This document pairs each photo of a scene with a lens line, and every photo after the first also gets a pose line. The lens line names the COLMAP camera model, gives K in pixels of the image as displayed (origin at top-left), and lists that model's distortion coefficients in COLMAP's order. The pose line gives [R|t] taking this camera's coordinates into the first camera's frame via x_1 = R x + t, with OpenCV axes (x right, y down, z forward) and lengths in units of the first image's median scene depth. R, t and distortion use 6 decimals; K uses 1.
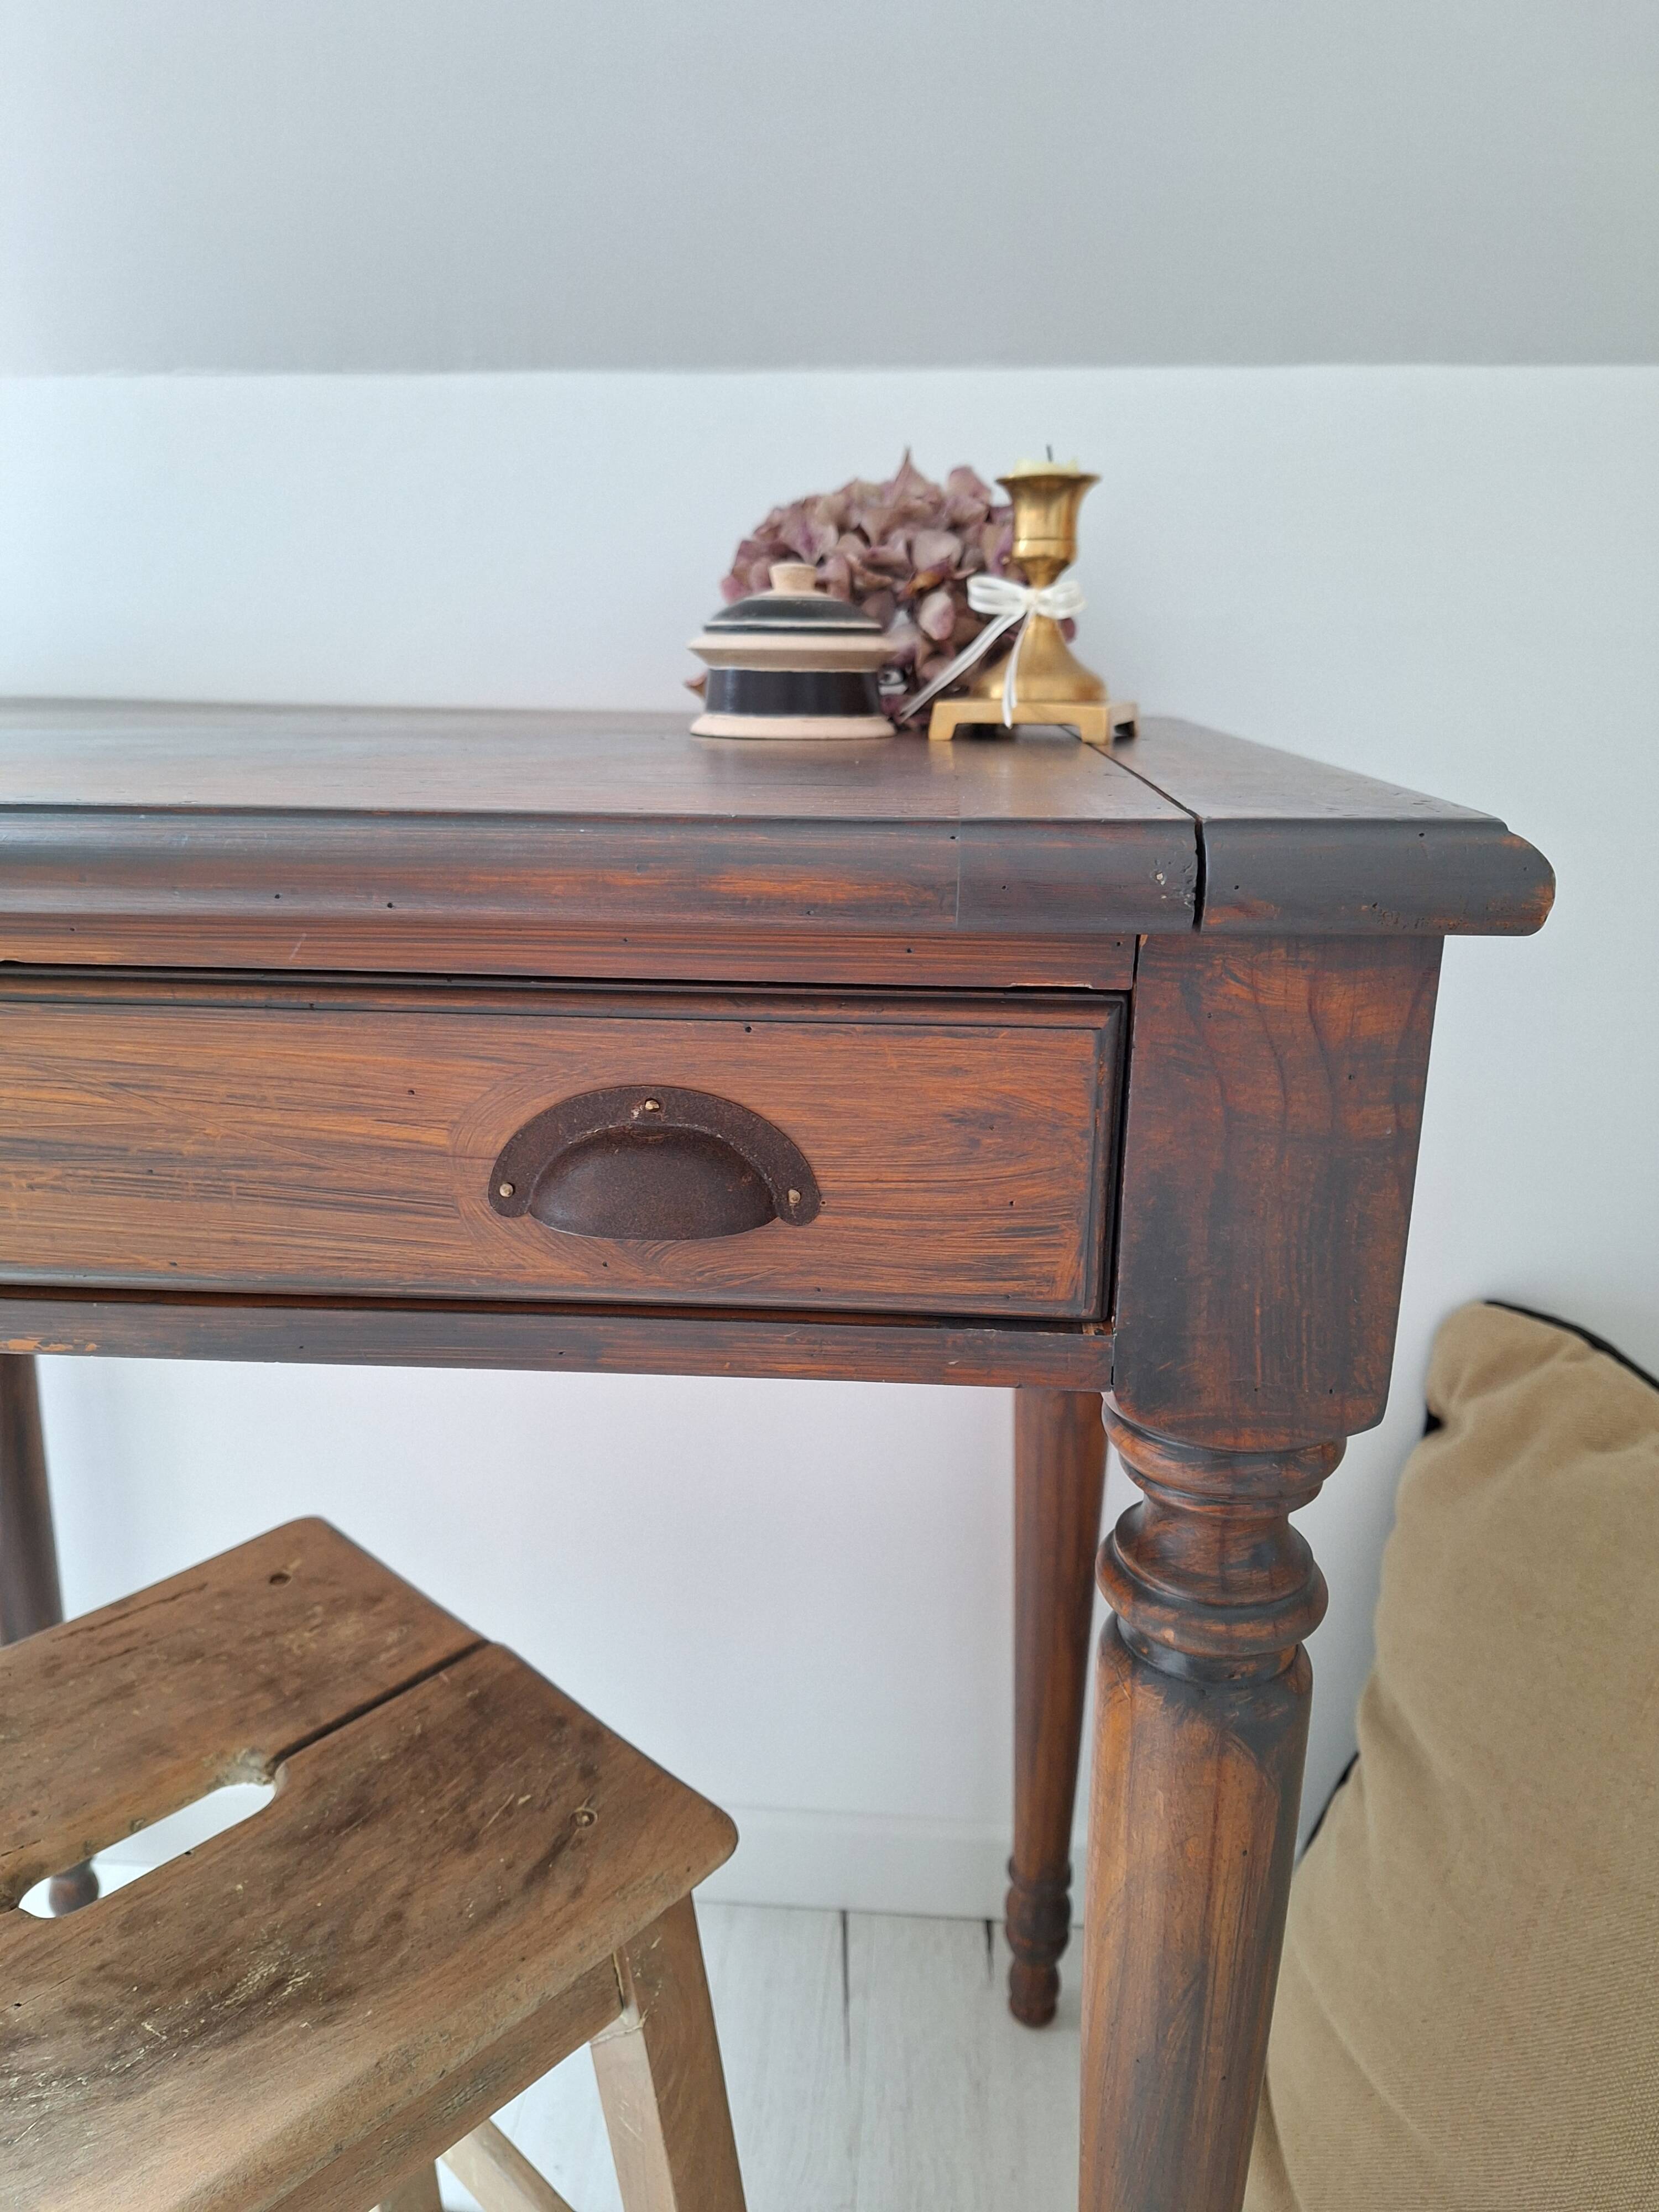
lens RADIAL K [[1566.1, 0, 831.0], [0, 1566.1, 1102.9], [0, 0, 1]] dist [0.065874, -0.064082]
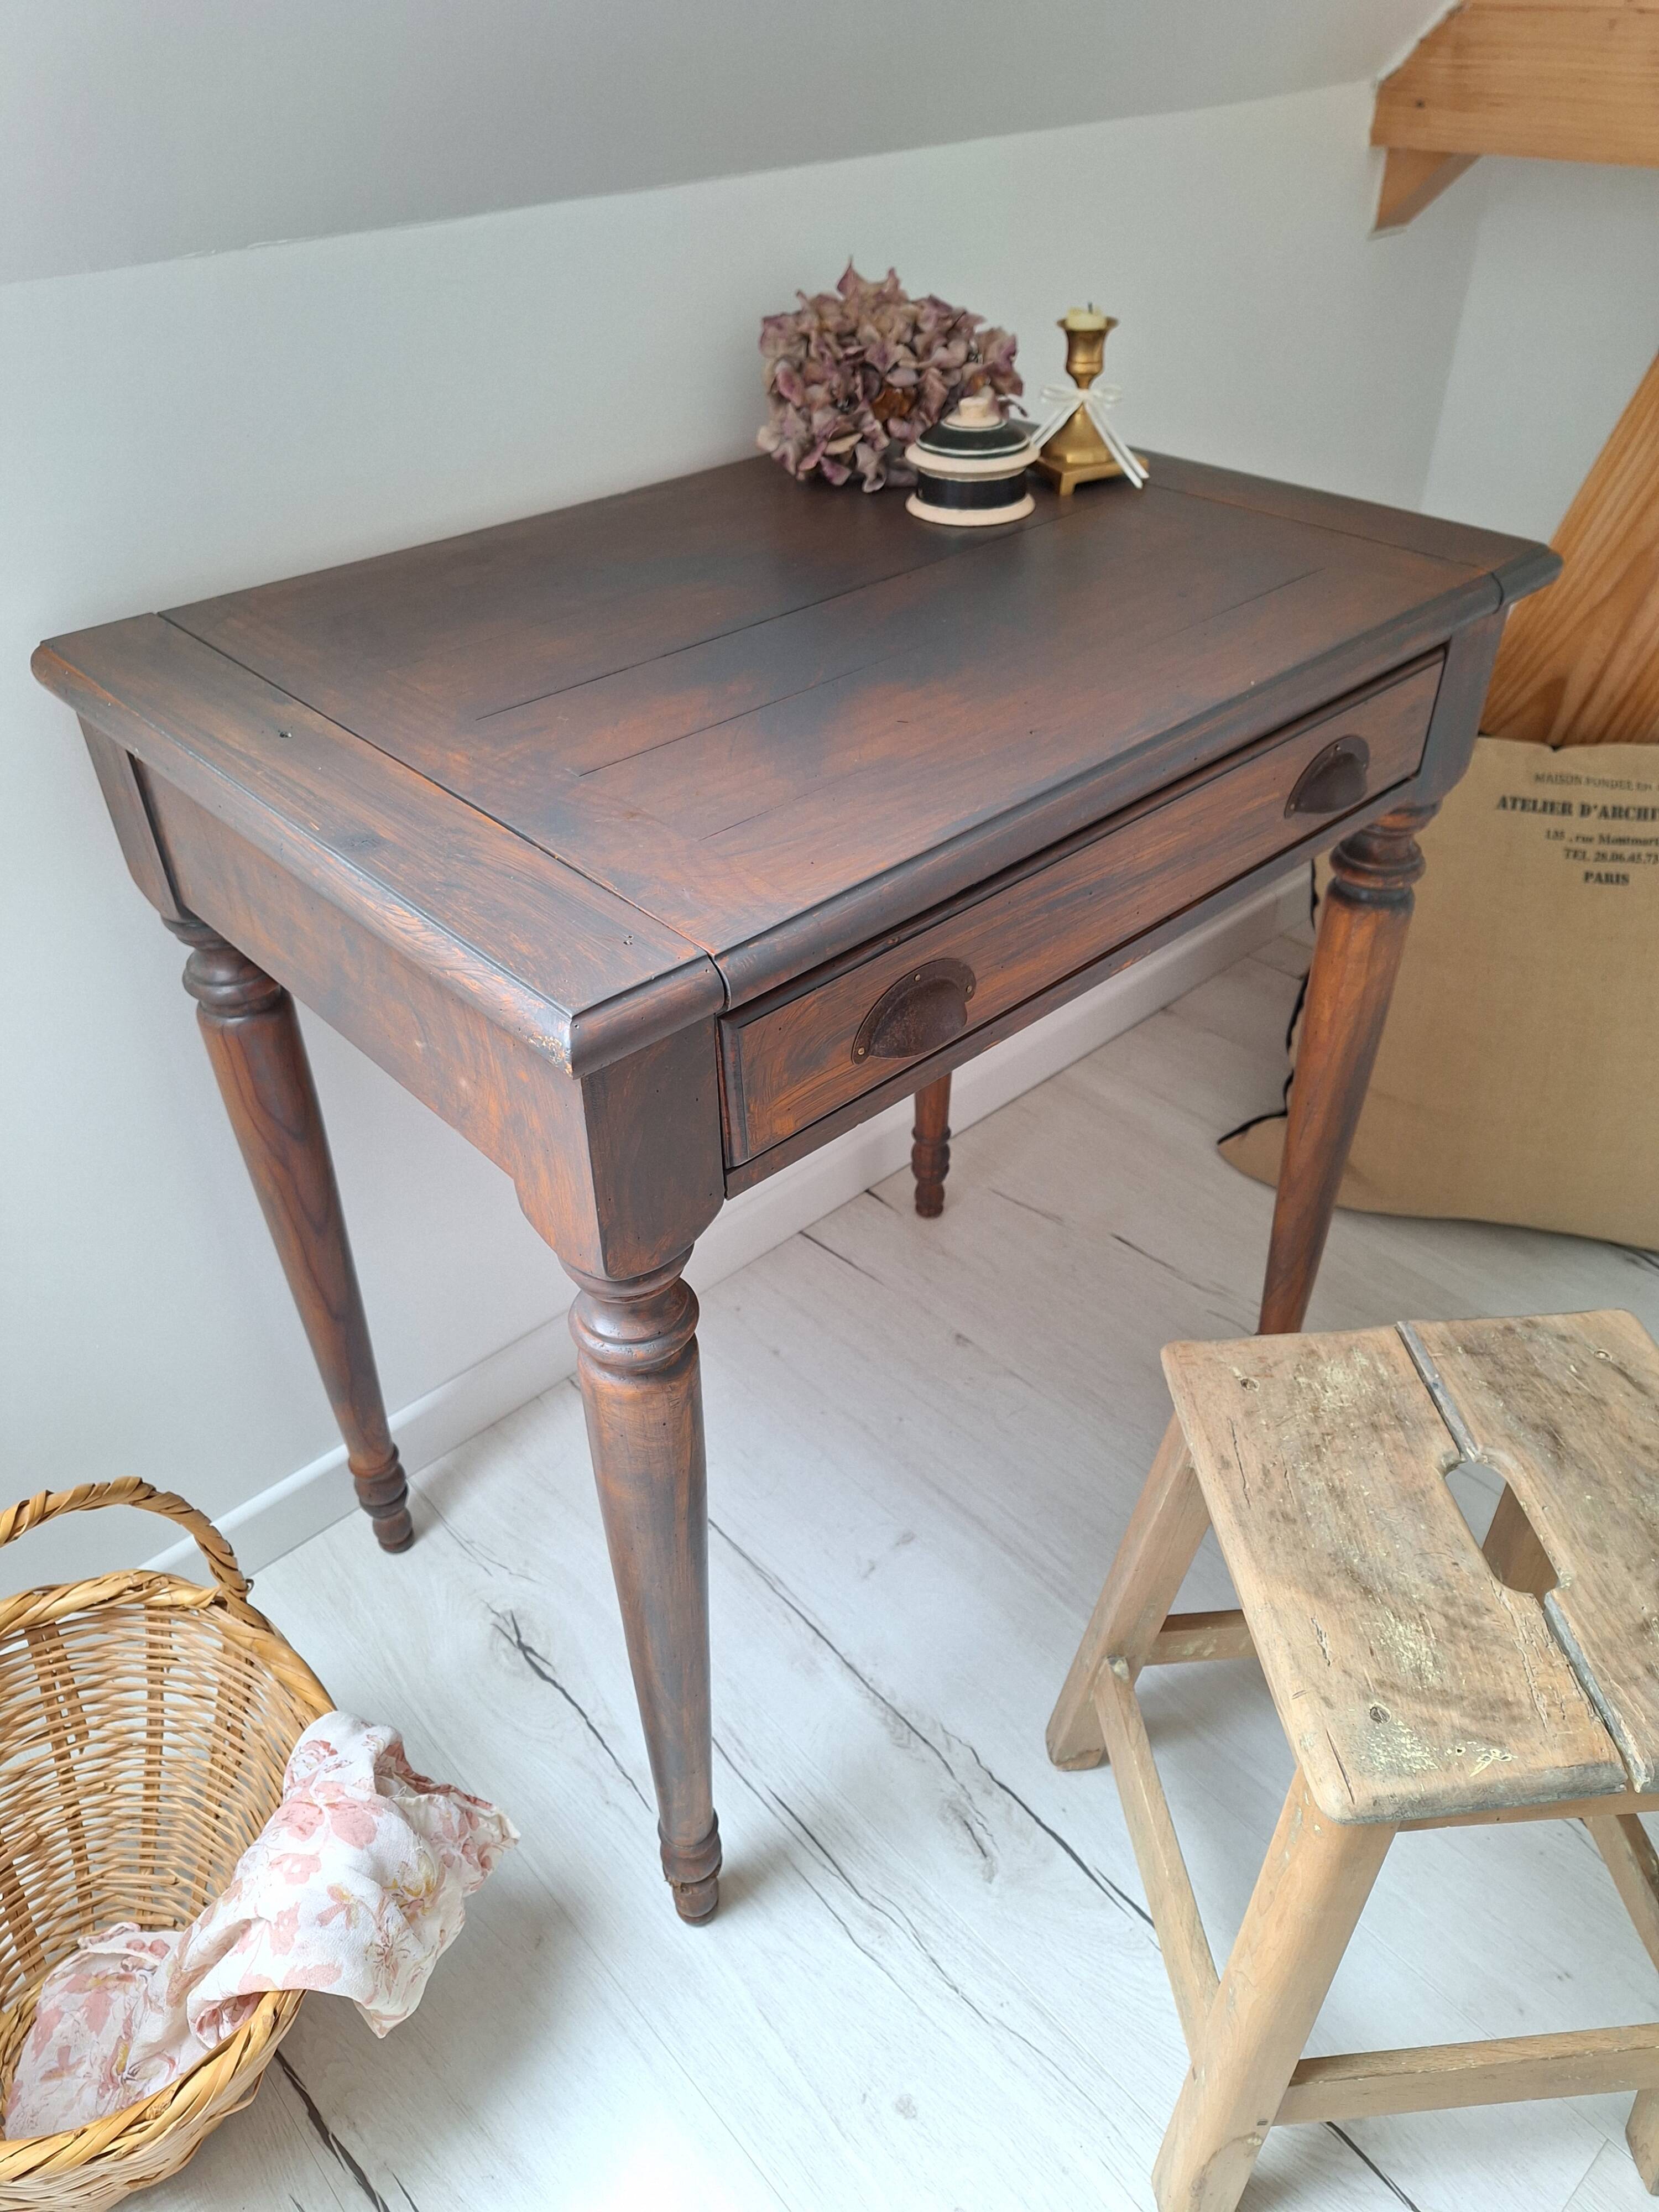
lens RADIAL K [[1566.1, 0, 832.1], [0, 1566.1, 1110.5], [0, 0, 1]] dist [0.065874, -0.064082]
pose [[0.681980, -0.463264, 0.565942, -2.136485], [0.230804, 0.870590, 0.434514, -0.702019], [-0.693998, -0.165708, 0.700648, -0.217887]]
